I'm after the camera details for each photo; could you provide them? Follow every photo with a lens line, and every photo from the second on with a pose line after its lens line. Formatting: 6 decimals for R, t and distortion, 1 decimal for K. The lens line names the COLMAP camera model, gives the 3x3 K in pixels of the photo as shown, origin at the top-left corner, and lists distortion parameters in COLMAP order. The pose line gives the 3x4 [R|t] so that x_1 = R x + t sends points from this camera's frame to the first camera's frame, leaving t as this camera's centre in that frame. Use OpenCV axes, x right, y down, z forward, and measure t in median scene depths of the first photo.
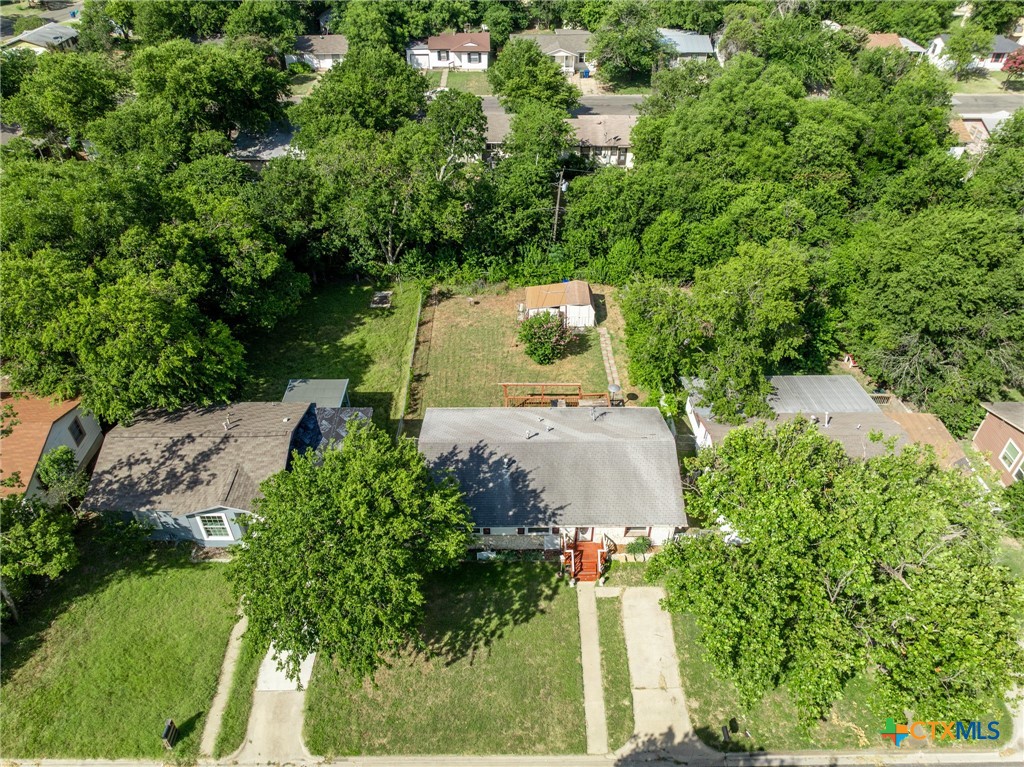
lens RADIAL K [[724.4, 0, 514.2], [0, 724.4, 374.7], [0, 0, 1]] dist [-0.021581, 0.004650]
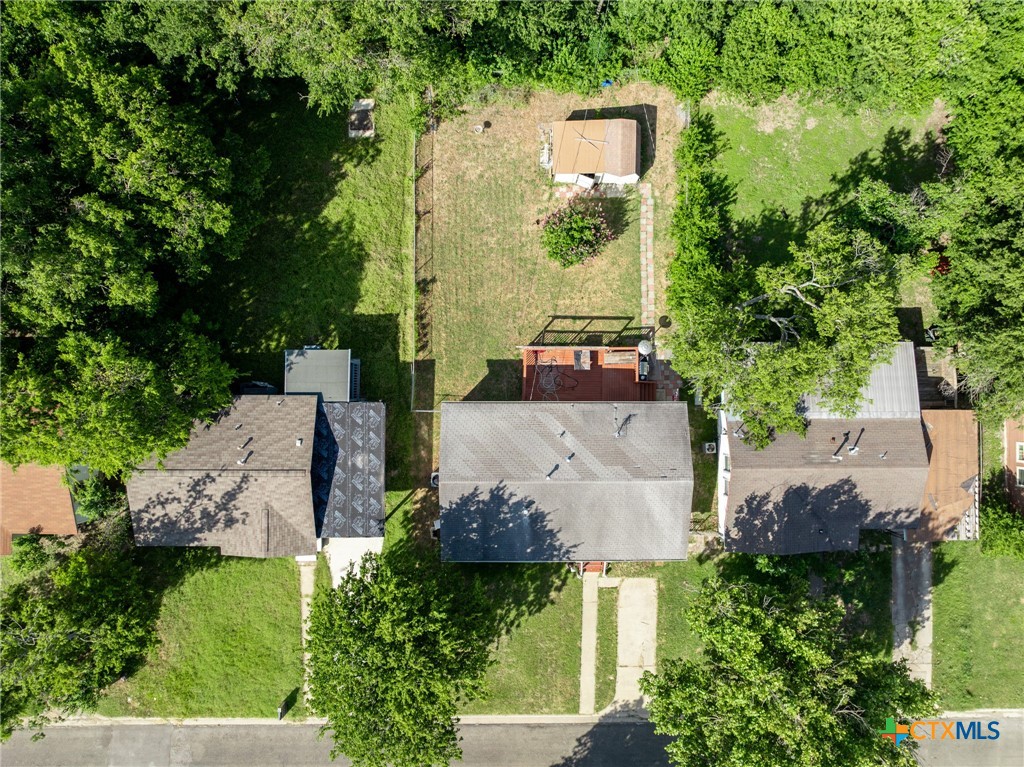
lens RADIAL K [[722.7, 0, 510.9], [0, 722.7, 366.4], [0, 0, 1]] dist [0.025234, -0.108125]
pose [[0.999850, 0.016653, 0.004831, -0.037388], [-0.014357, 0.638853, 0.769195, -0.740141], [0.009723, -0.769149, 0.638996, 0.454065]]
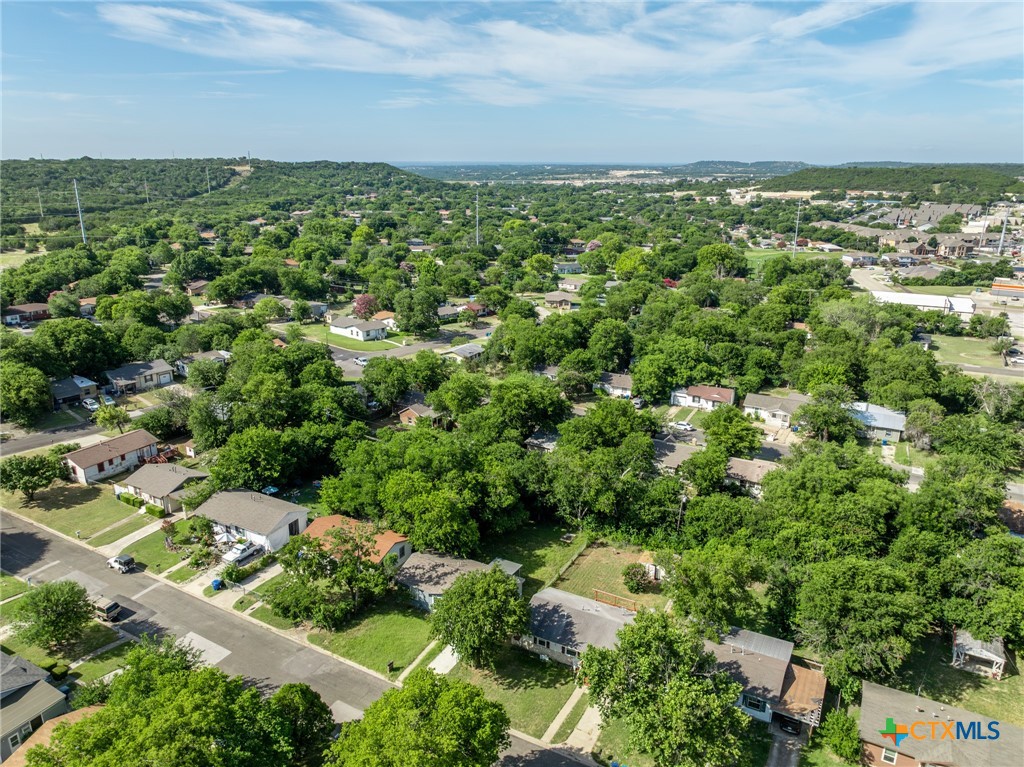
lens RADIAL K [[724.4, 0, 514.2], [0, 724.4, 374.7], [0, 0, 1]] dist [-0.021581, 0.004650]
pose [[0.875387, 0.143175, -0.461733, 0.651168], [-0.306264, 0.903255, -0.300553, 0.151841], [0.374031, 0.404513, 0.834548, -0.960922]]
